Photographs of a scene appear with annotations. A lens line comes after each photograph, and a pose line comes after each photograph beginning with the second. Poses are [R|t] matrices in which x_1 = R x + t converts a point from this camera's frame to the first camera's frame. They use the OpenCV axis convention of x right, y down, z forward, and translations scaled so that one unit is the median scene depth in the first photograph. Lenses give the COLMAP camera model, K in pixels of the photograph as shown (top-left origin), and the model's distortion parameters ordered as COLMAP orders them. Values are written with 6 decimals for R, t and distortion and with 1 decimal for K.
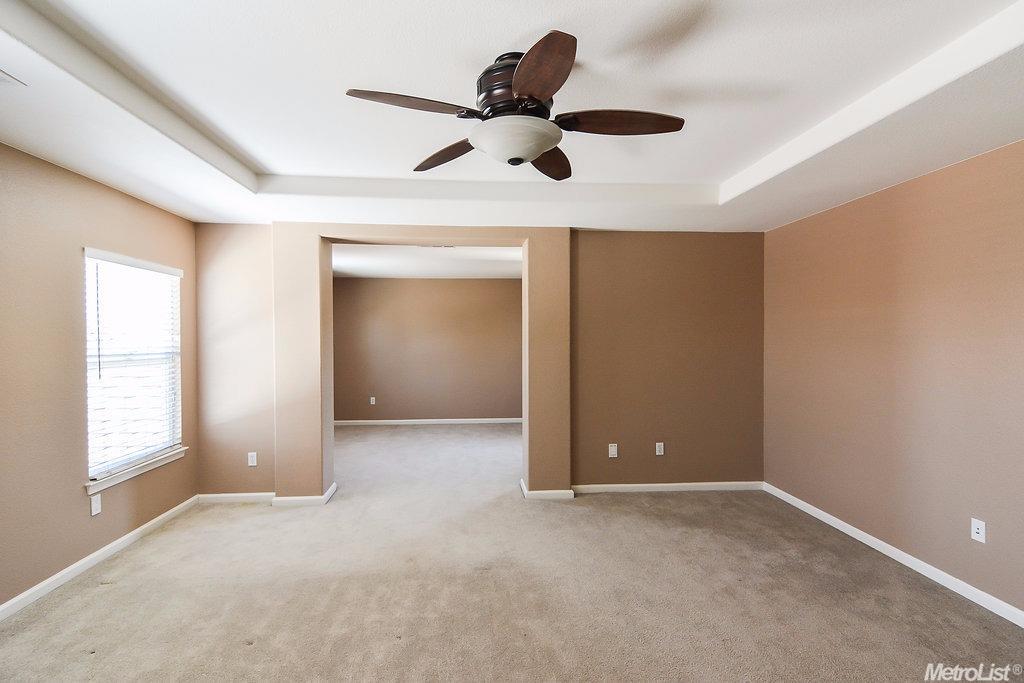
lens RADIAL K [[485.4, 0, 510.9], [0, 485.4, 340.9], [0, 0, 1]] dist [0.019561, -0.003351]
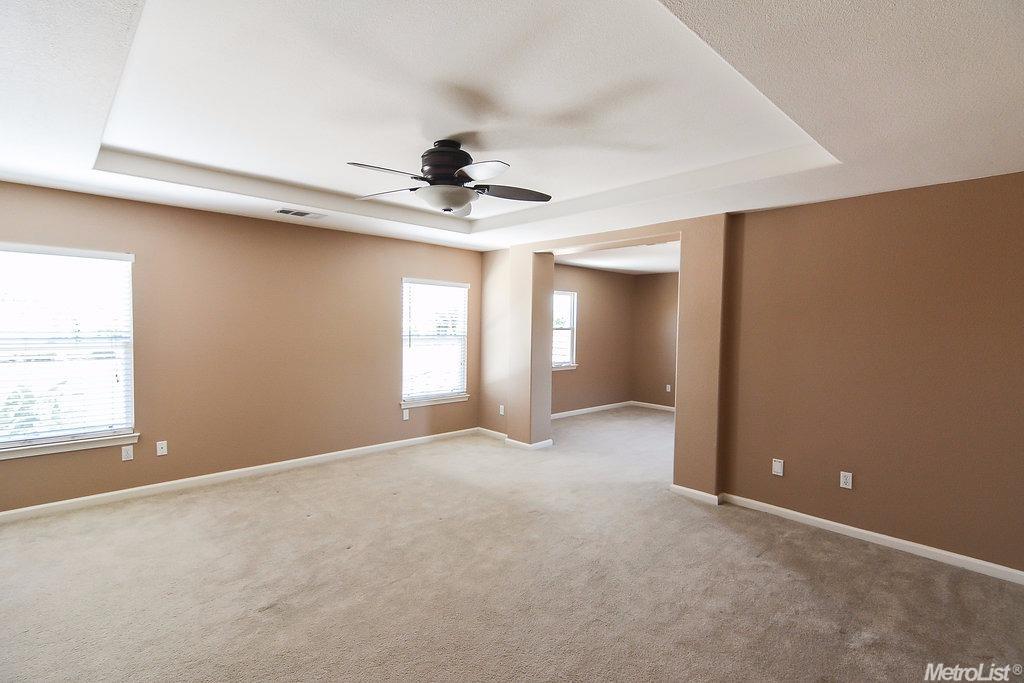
lens RADIAL K [[485.4, 0, 508.8], [0, 485.4, 341.4], [0, 0, 1]] dist [0.019561, -0.003351]
pose [[0.631769, 0.041447, -0.774048, 0.639217], [-0.023516, 0.999135, 0.034305, -0.015209], [0.774800, -0.003470, 0.632197, 0.103636]]
